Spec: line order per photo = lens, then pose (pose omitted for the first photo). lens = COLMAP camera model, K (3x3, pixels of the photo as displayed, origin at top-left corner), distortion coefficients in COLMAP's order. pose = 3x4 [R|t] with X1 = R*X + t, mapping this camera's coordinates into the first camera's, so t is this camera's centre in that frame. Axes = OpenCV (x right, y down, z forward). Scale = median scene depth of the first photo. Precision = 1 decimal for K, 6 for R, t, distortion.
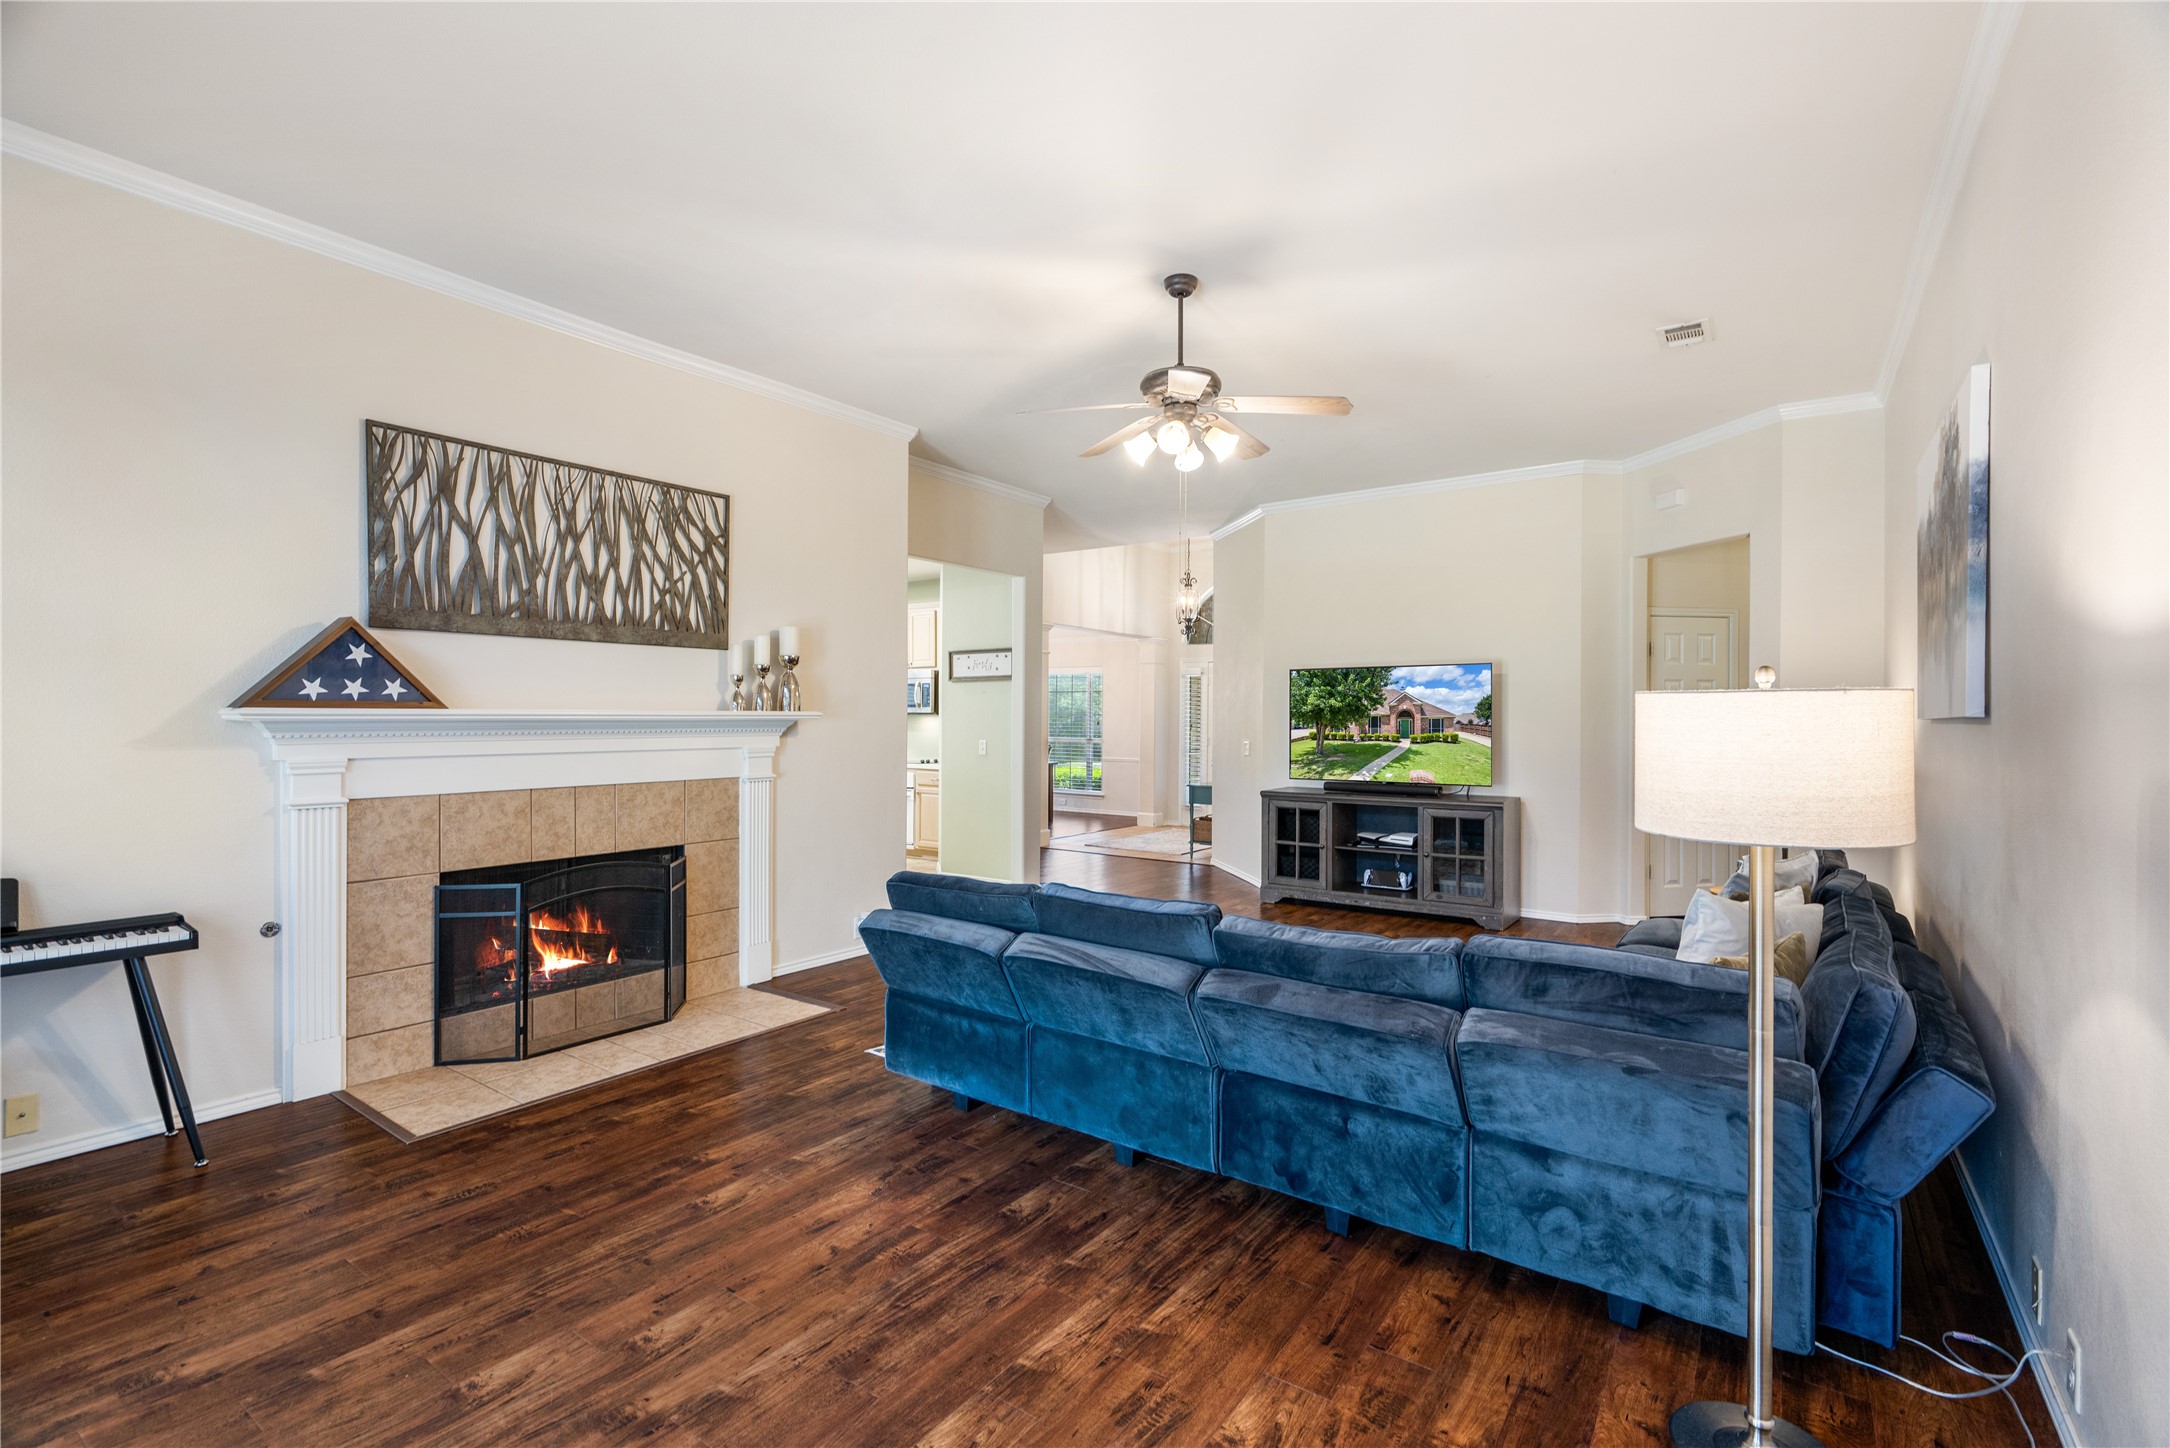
lens RADIAL K [[979.5, 0, 1098.6], [0, 979.5, 728.8], [0, 0, 1]] dist [-0.006027, 0.003397]
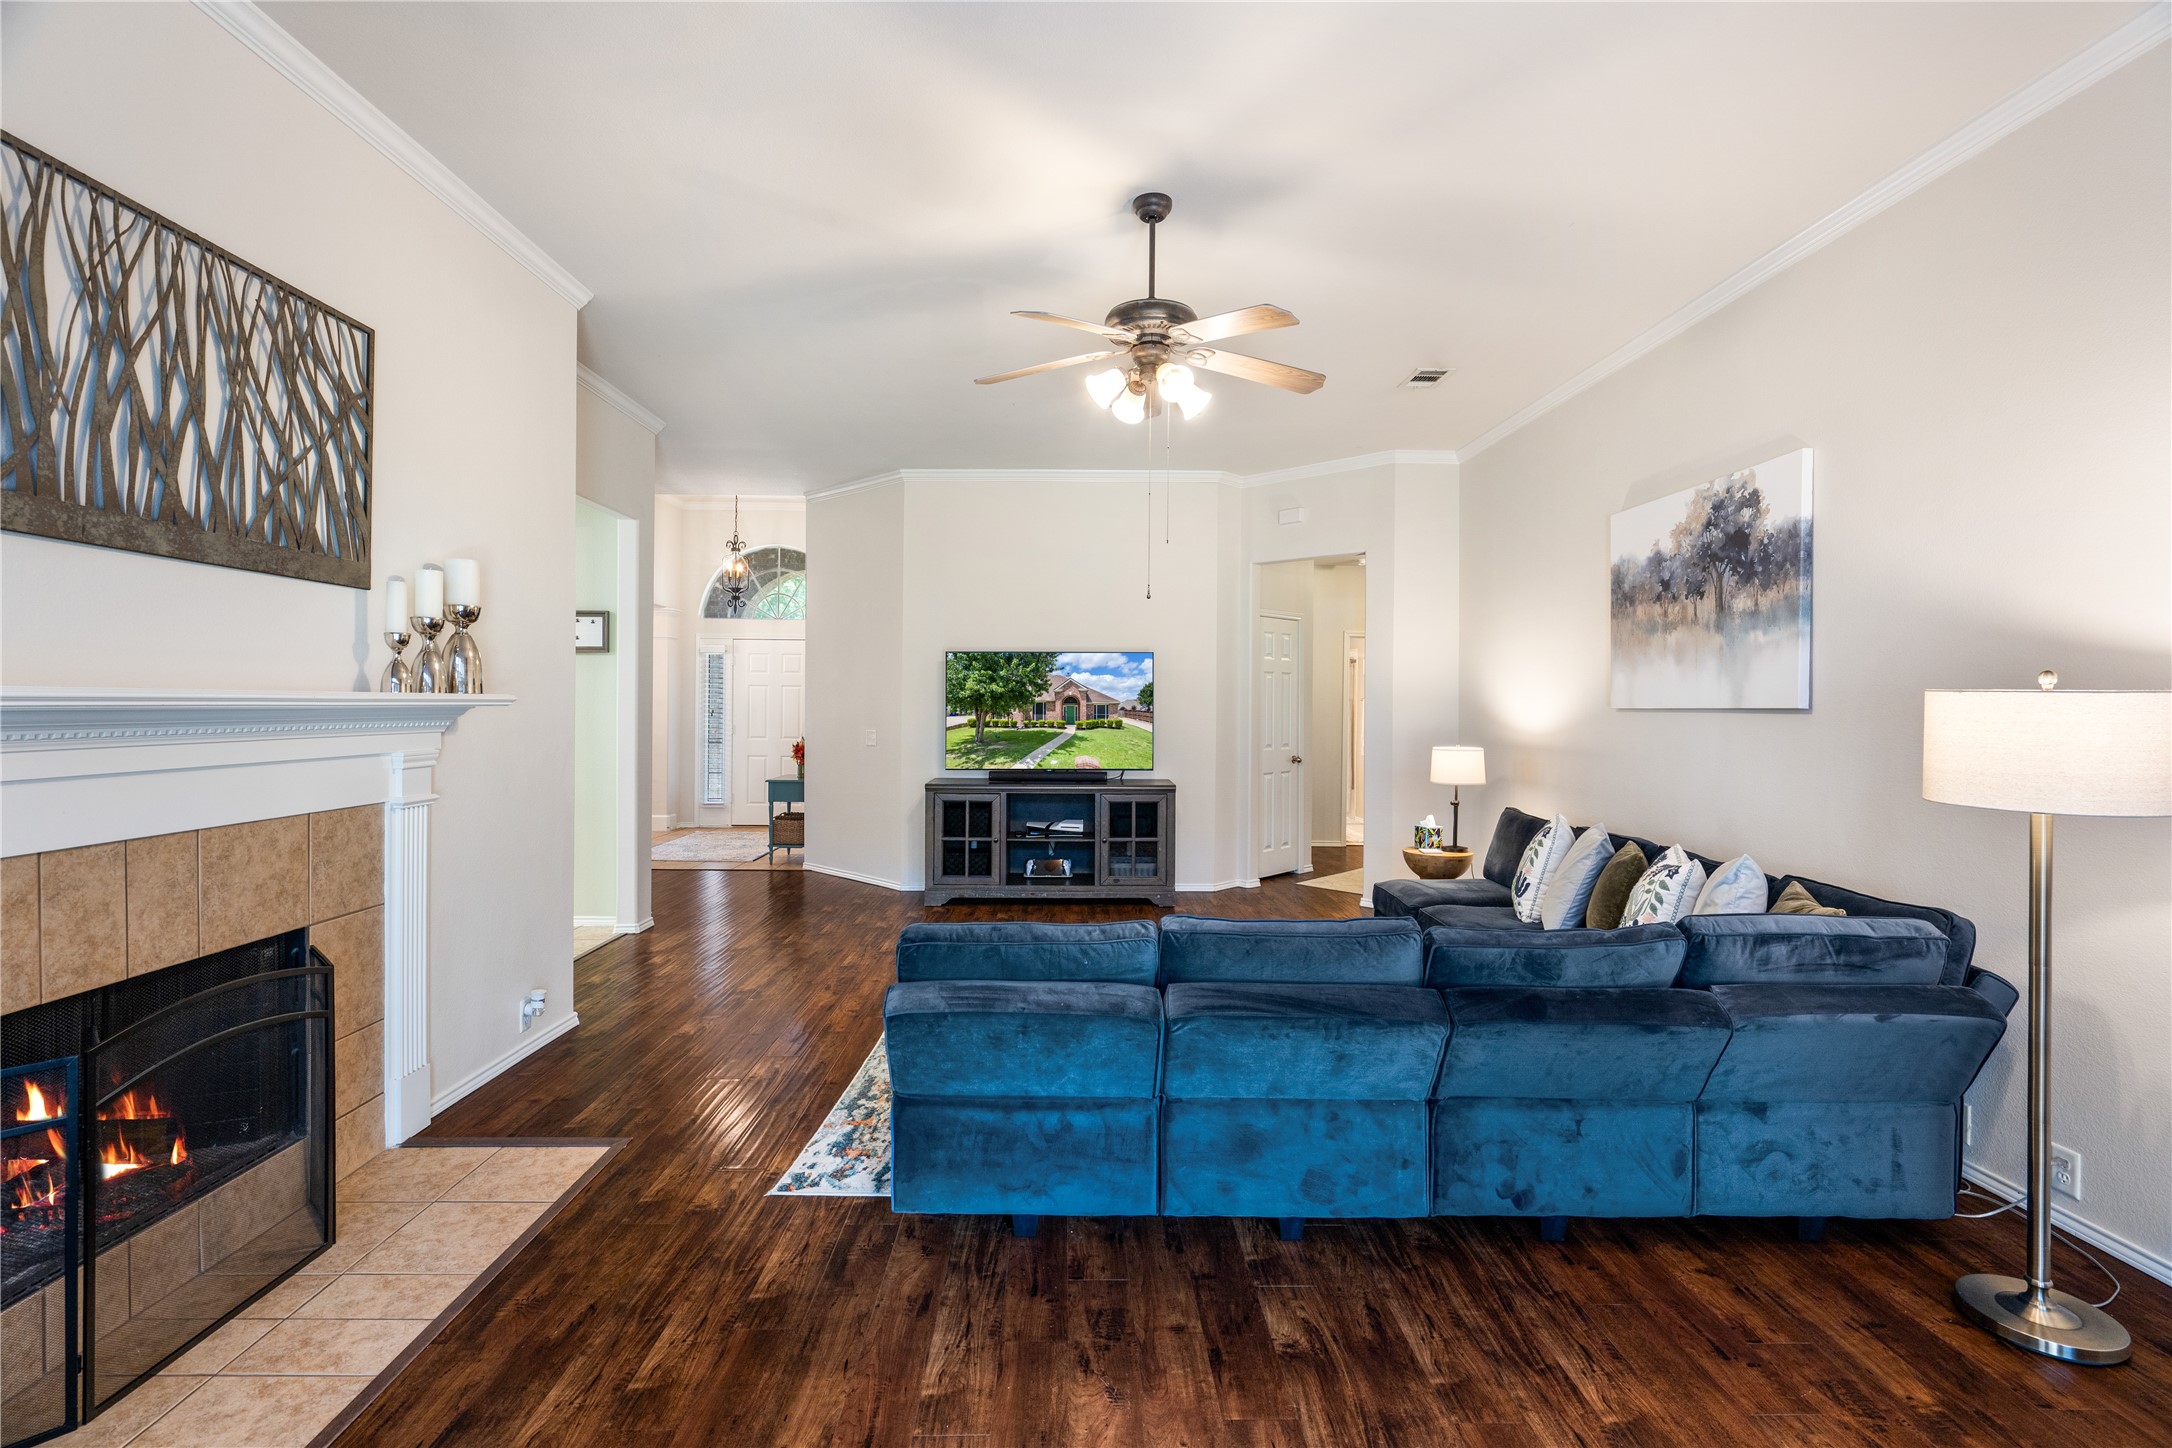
lens RADIAL K [[980.4, 0, 1087.8], [0, 980.4, 716.2], [0, 0, 1]] dist [-0.006027, 0.003397]
pose [[0.809464, -0.004860, 0.587150, -0.377934], [0.002417, 0.999985, 0.004945, -0.005660], [-0.587165, -0.002583, 0.809463, 0.263796]]
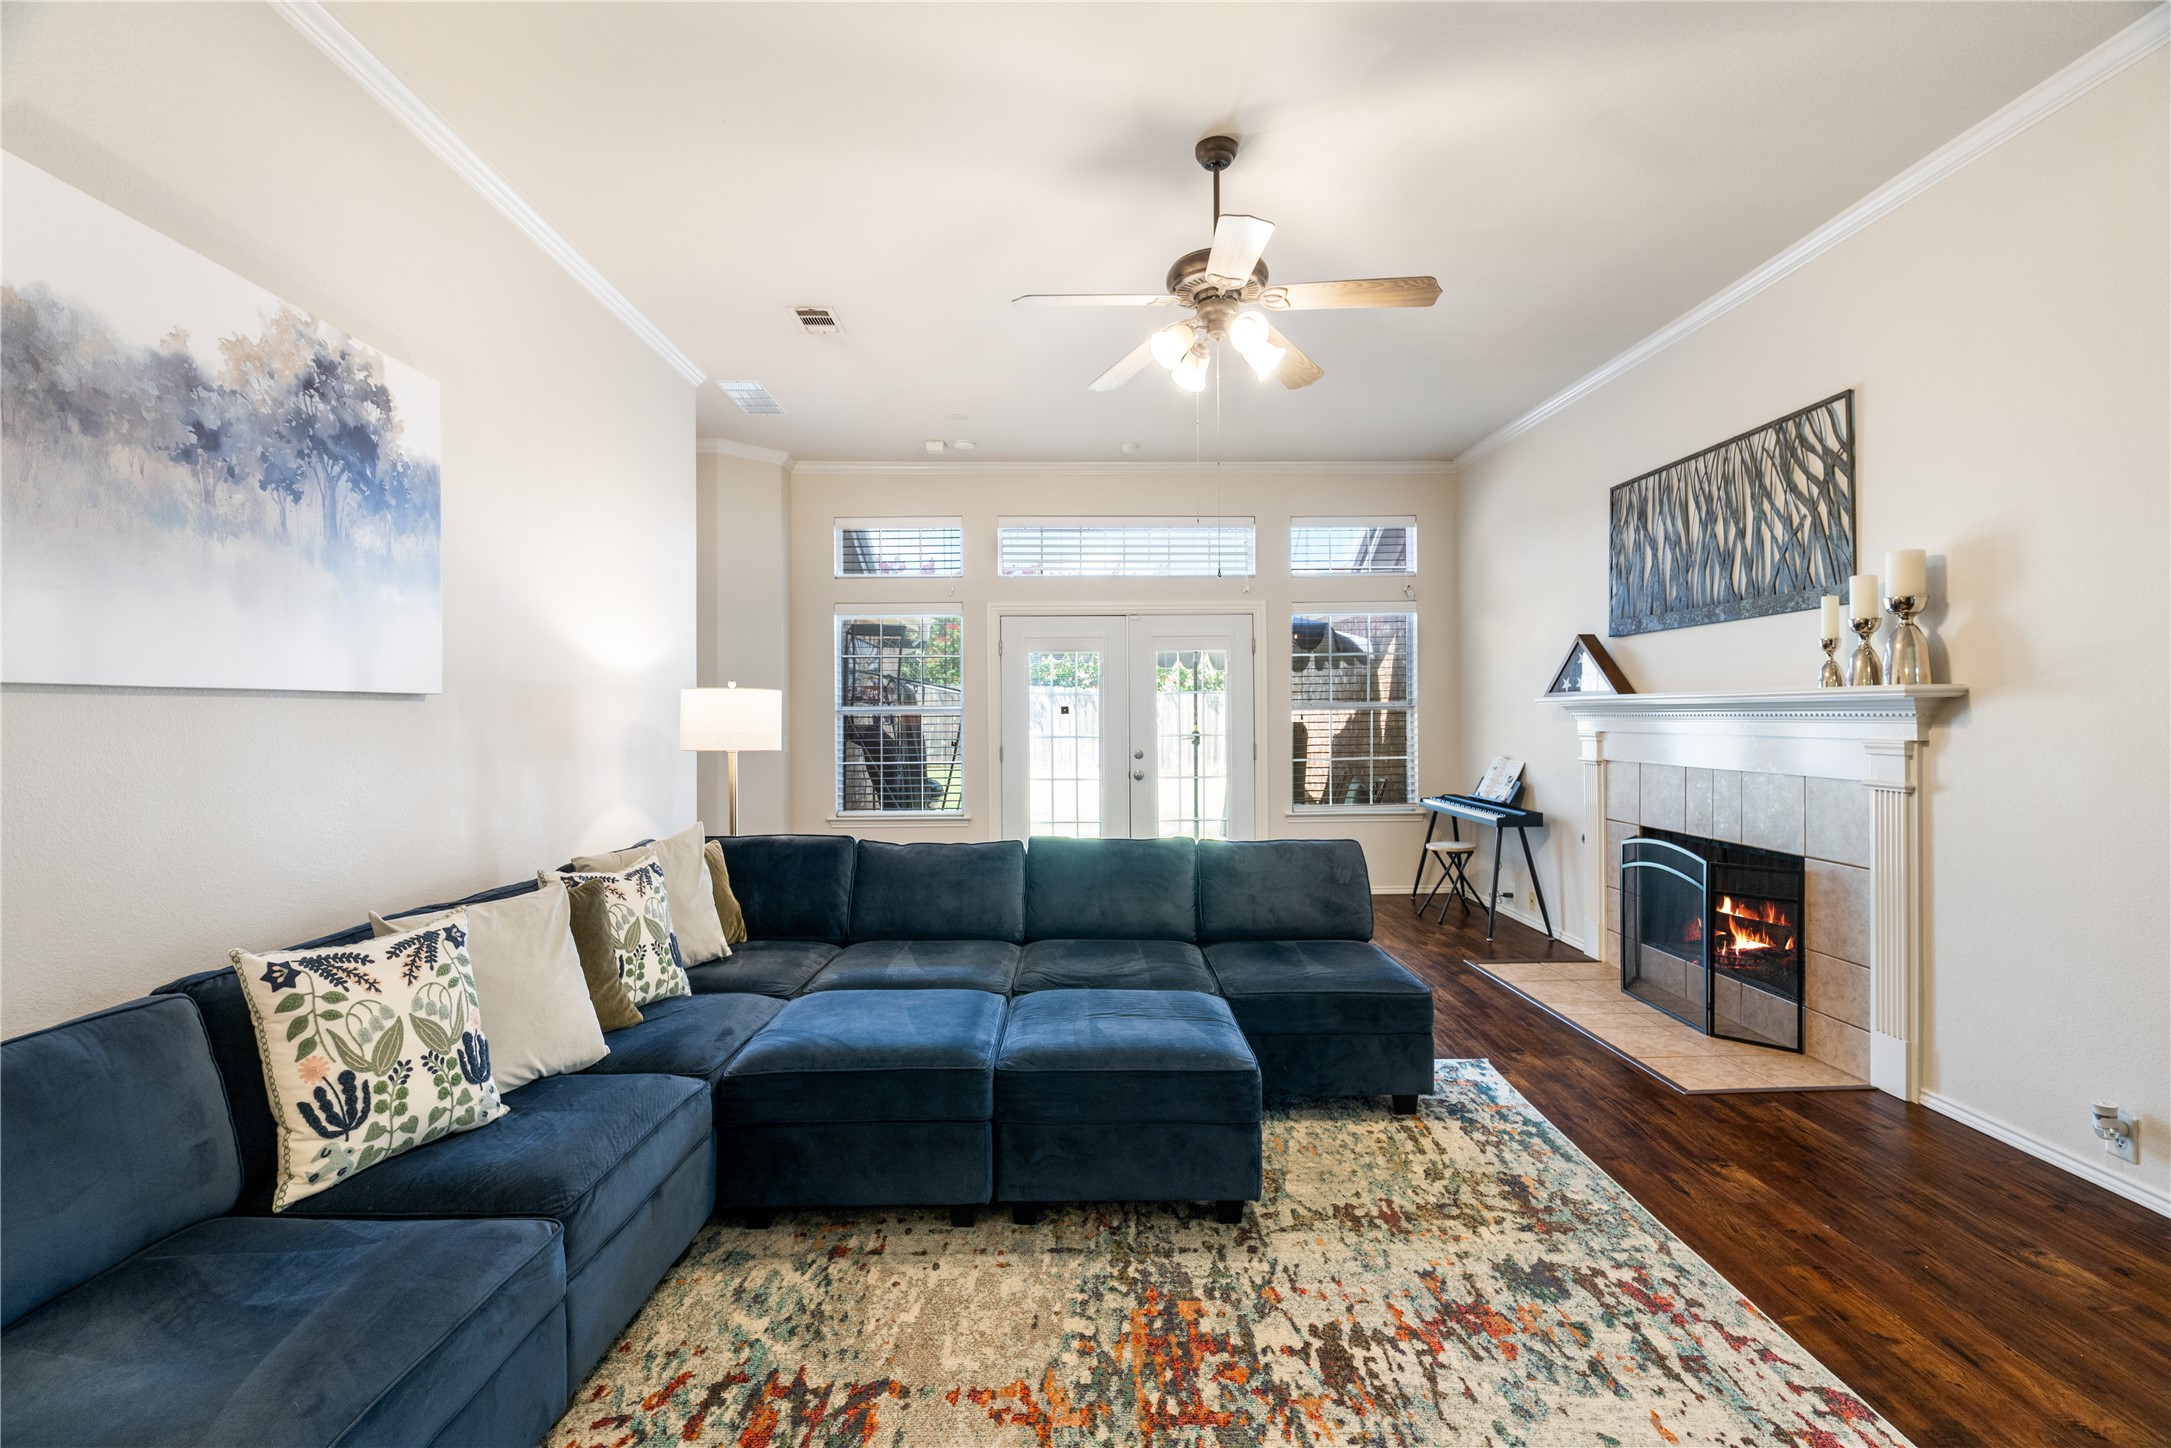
lens RADIAL K [[979.9, 0, 1075.4], [0, 979.9, 712.3], [0, 0, 1]] dist [-0.006027, 0.003397]
pose [[-0.813675, -0.000856, -0.581320, 0.508686], [-0.006065, 0.999957, 0.007017, -0.001407], [0.581289, 0.009236, -0.813645, 1.262706]]
